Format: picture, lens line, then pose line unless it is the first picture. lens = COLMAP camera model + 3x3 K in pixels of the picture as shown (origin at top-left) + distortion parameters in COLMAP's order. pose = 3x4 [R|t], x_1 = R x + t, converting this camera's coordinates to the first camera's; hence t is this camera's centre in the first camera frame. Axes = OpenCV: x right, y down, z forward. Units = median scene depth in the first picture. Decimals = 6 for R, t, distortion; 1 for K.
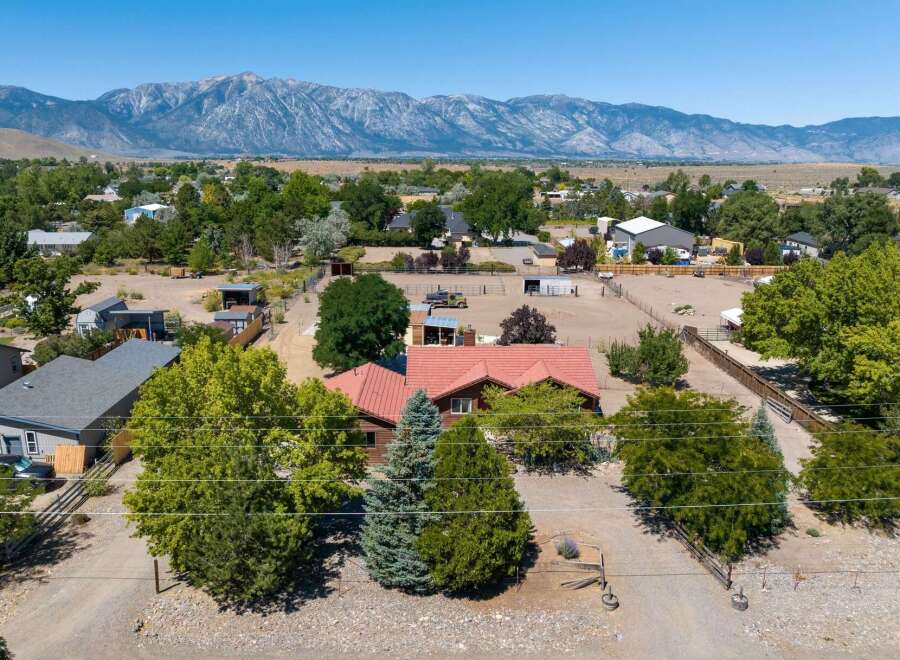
lens RADIAL K [[694.5, 0, 450.0], [0, 694.5, 330.0], [0, 0, 1]] dist [-0.034554, -0.007164]
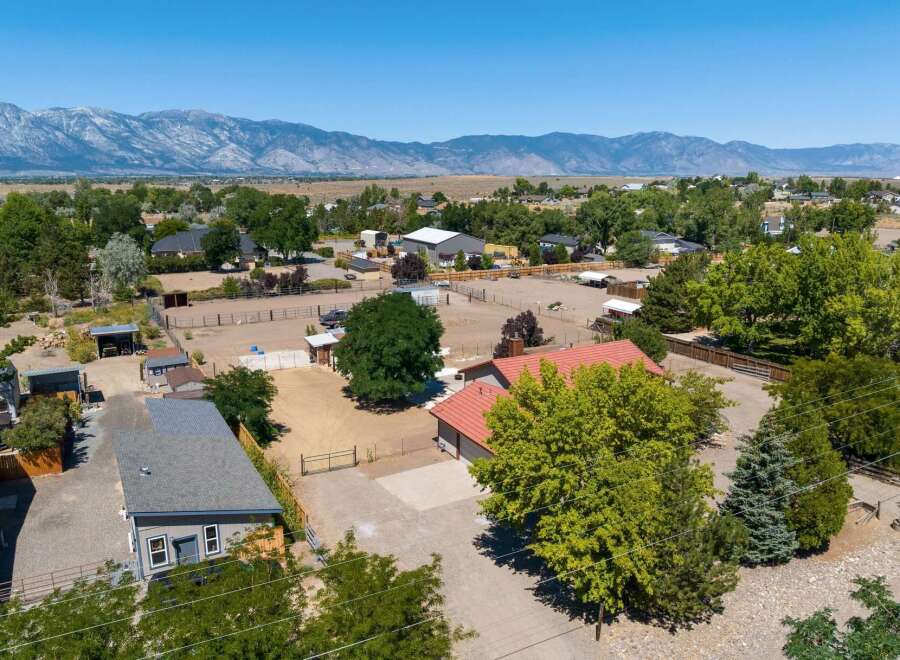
lens RADIAL K [[694.5, 0, 450.0], [0, 694.5, 330.0], [0, 0, 1]] dist [-0.034554, -0.007164]
pose [[0.883975, -0.108615, 0.454743, -0.179875], [0.118607, 0.992919, 0.006600, -0.010550], [-0.452240, 0.048102, 0.890598, 0.046938]]
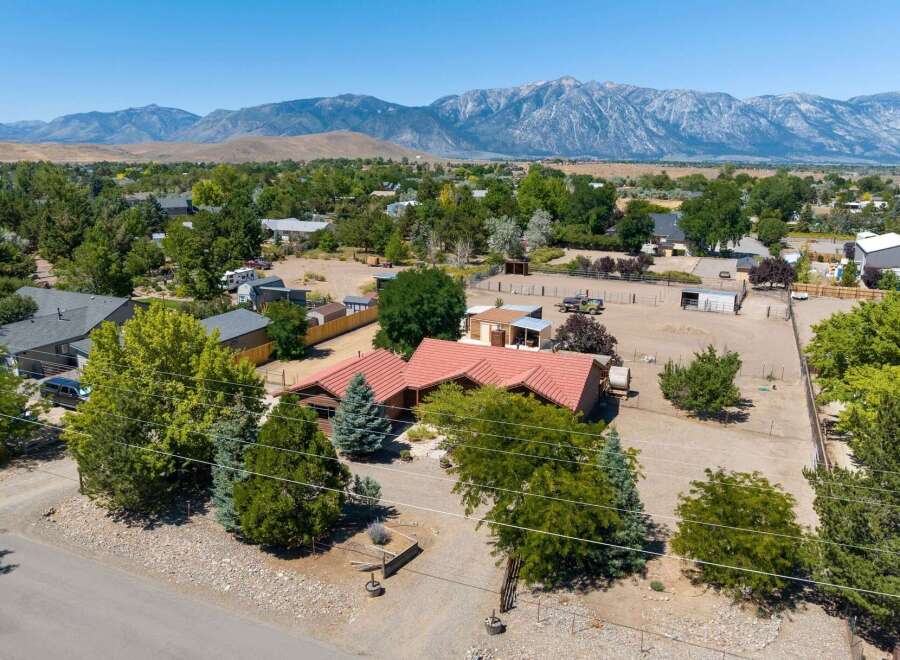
lens RADIAL K [[694.5, 0, 450.0], [0, 694.5, 330.0], [0, 0, 1]] dist [-0.034554, -0.007164]
pose [[0.909640, 0.102468, -0.402561, 0.127816], [-0.104008, 0.994412, 0.018097, -0.003745], [0.402165, 0.025408, 0.915214, 0.016577]]
